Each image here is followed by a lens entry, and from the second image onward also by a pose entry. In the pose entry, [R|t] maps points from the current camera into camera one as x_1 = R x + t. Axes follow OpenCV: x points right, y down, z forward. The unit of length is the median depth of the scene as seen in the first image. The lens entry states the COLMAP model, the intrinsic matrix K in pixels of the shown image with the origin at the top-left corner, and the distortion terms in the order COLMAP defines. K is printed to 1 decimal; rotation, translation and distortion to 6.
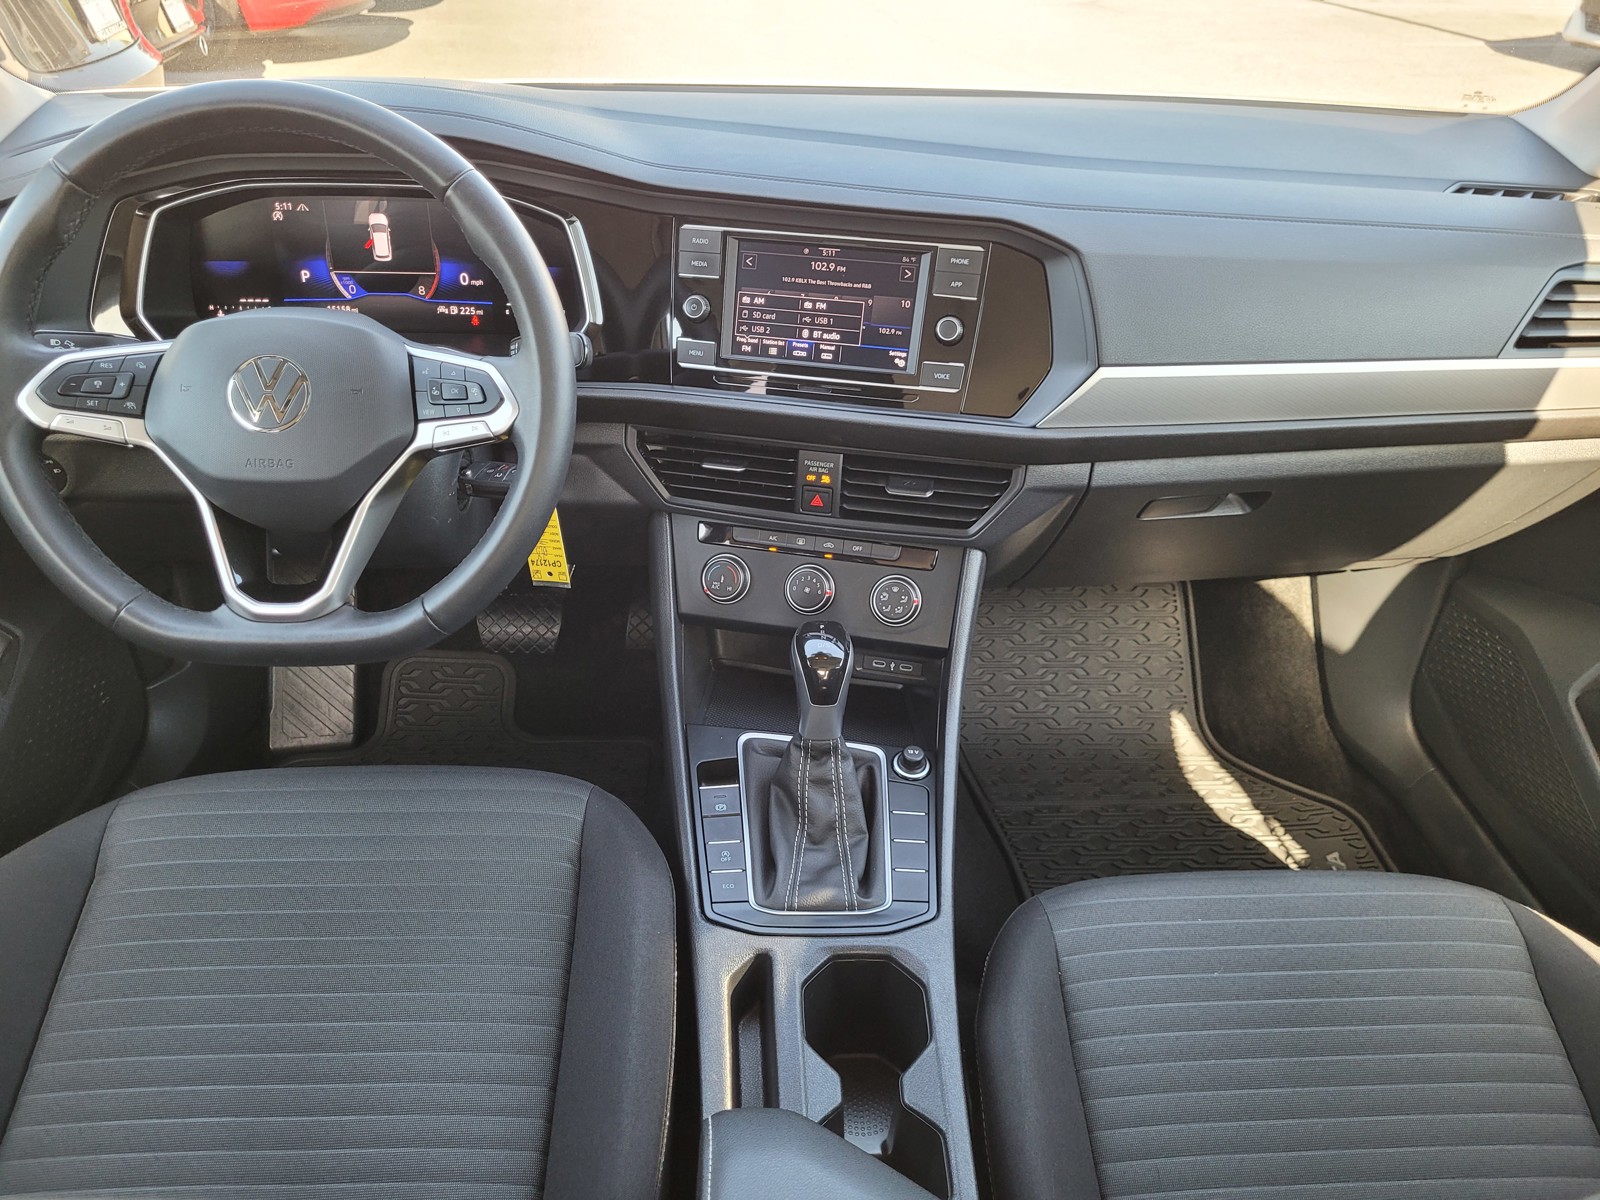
lens RADIAL K [[1207.1, 0, 800.0], [0, 1207.1, 600.0], [0, 0, 1]] dist [0.004057, -0.003074]
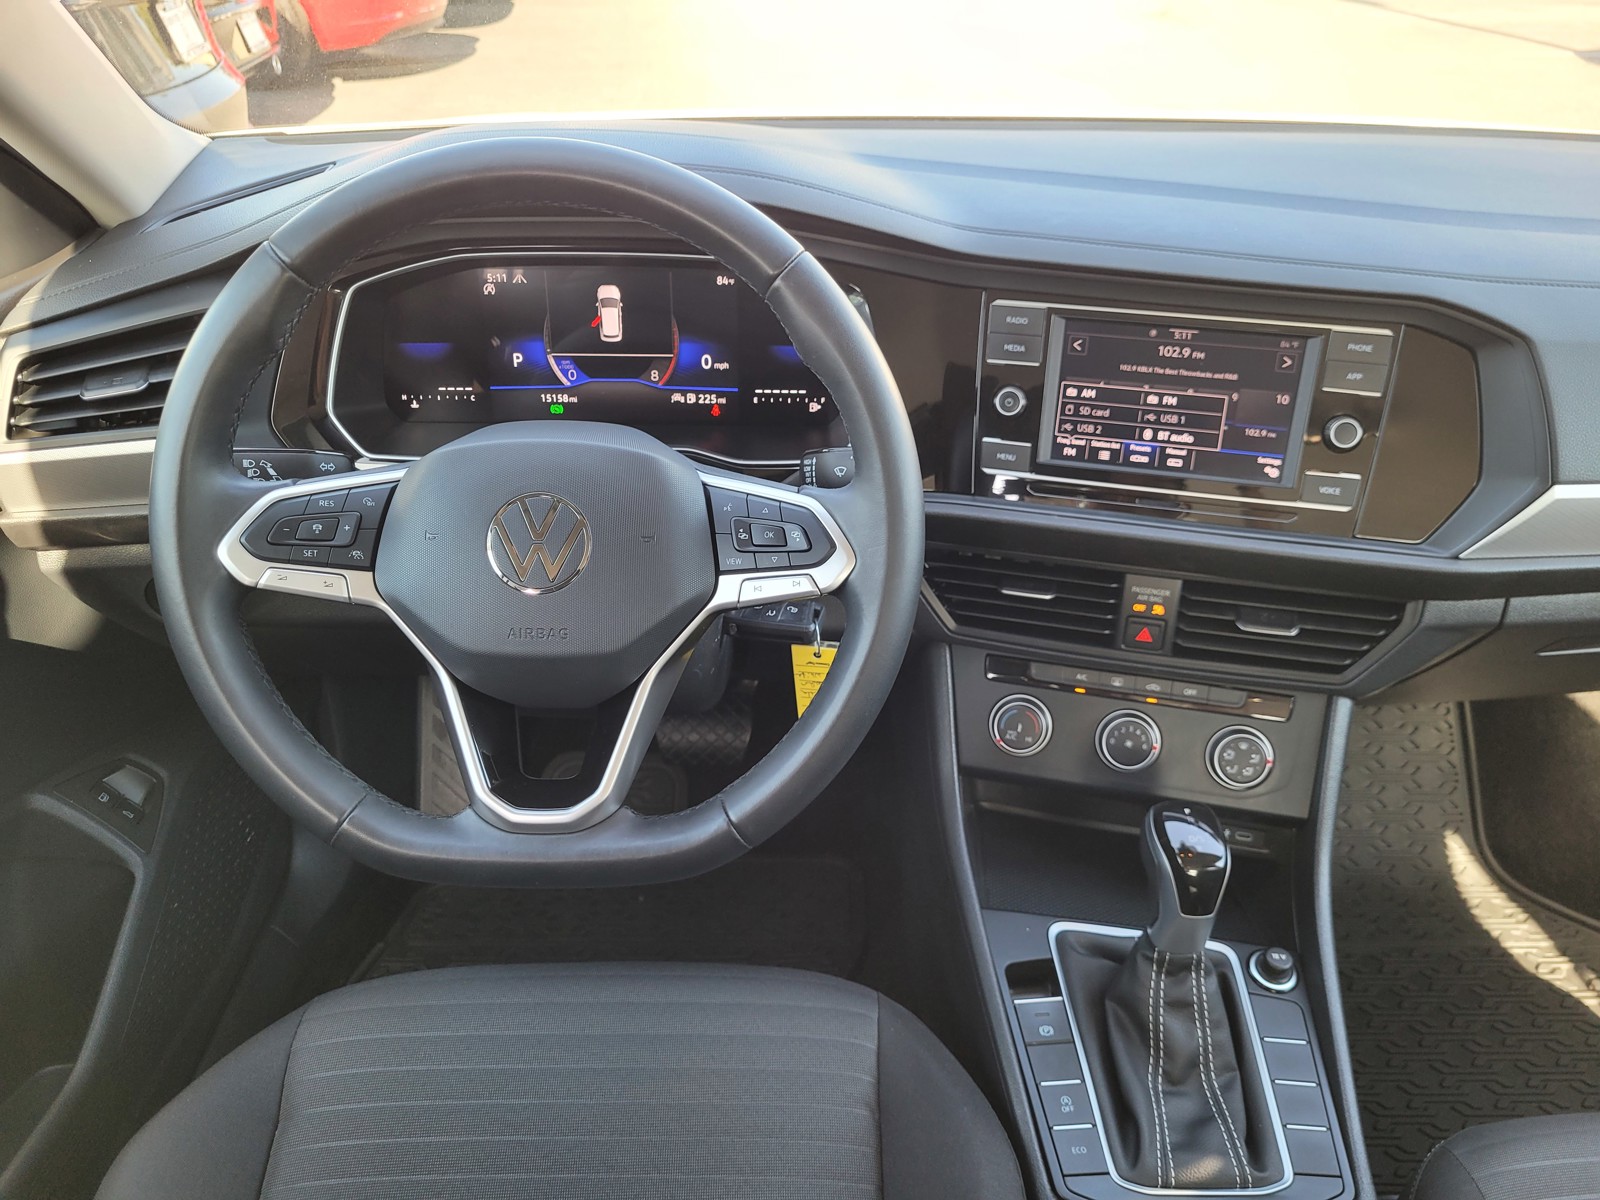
lens RADIAL K [[1218.3, 0, 801.9], [0, 1218.3, 587.7], [0, 0, 1]] dist [0.000053, 0.001352]
pose [[0.999428, 0.002841, -0.033692, -0.196685], [-0.003455, 0.999829, -0.018162, -0.102963], [0.033634, 0.018268, 0.999267, 0.184902]]
